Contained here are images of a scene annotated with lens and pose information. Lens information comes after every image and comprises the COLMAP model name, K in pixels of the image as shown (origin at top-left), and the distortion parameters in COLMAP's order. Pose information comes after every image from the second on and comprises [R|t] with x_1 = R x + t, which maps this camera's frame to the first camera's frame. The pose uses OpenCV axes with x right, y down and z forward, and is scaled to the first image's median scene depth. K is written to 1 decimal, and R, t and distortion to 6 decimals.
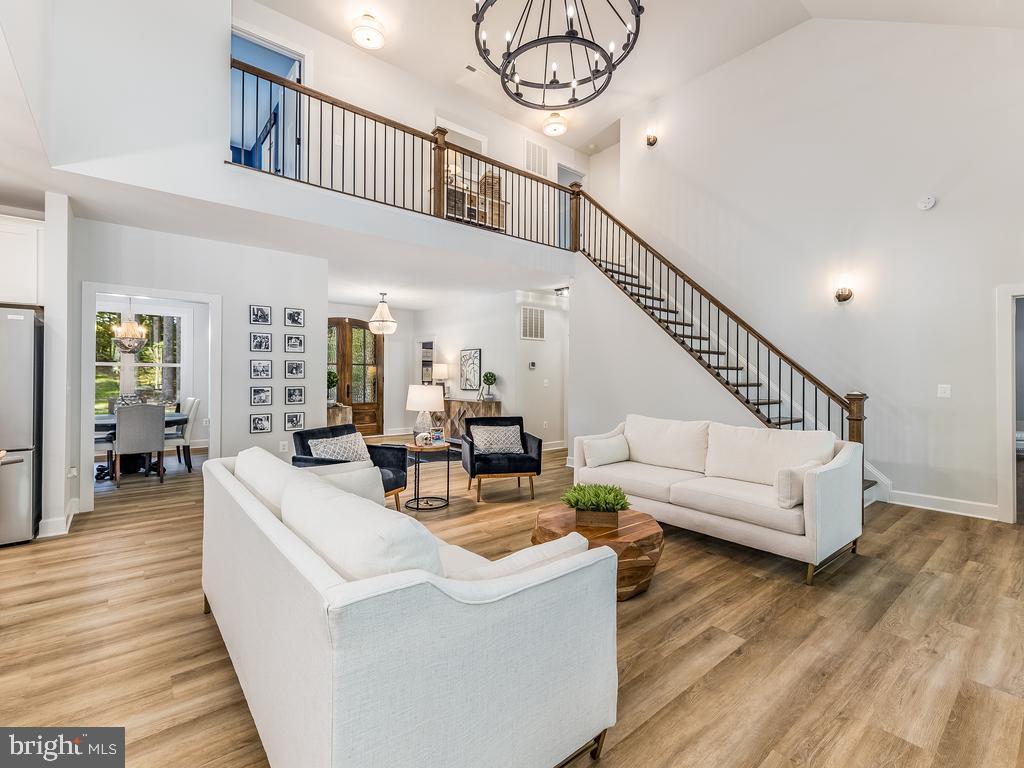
lens RADIAL K [[460.3, 0, 519.5], [0, 460.3, 377.1], [0, 0, 1]] dist [0.005653, 0.000707]
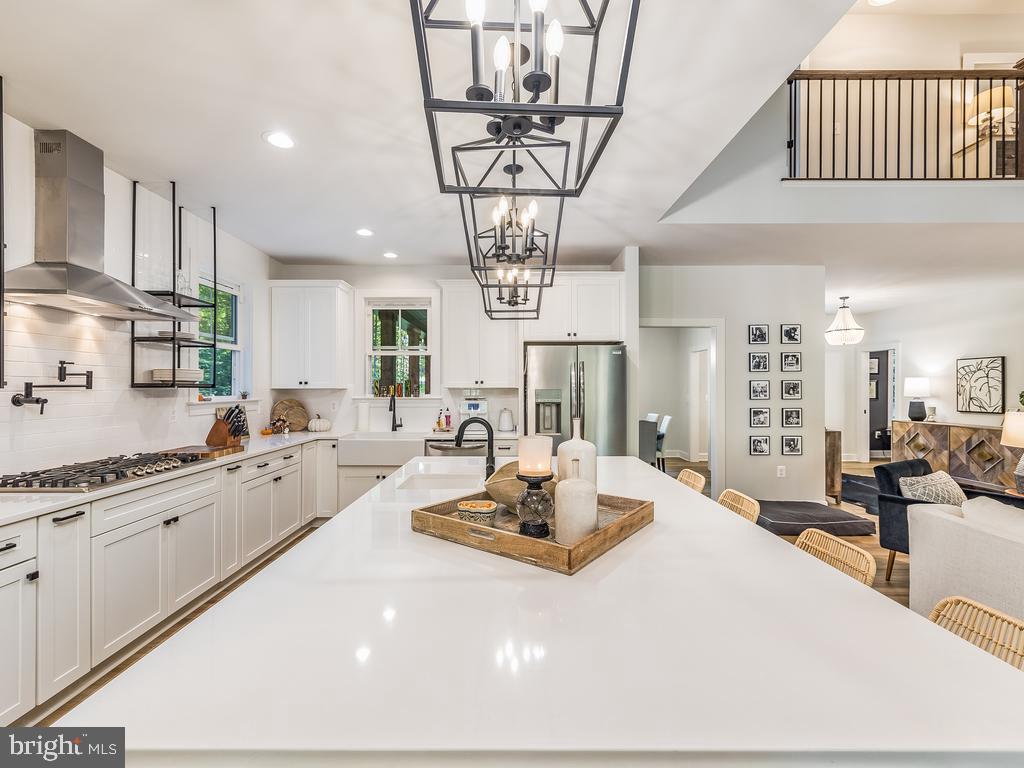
lens RADIAL K [[460.3, 0, 516.2], [0, 460.3, 389.7], [0, 0, 1]] dist [0.005653, 0.000707]
pose [[0.772821, -0.001239, -0.634623, -0.331547], [0.003785, 0.999989, 0.002656, -0.021403], [0.634613, -0.004455, 0.772817, -0.076181]]
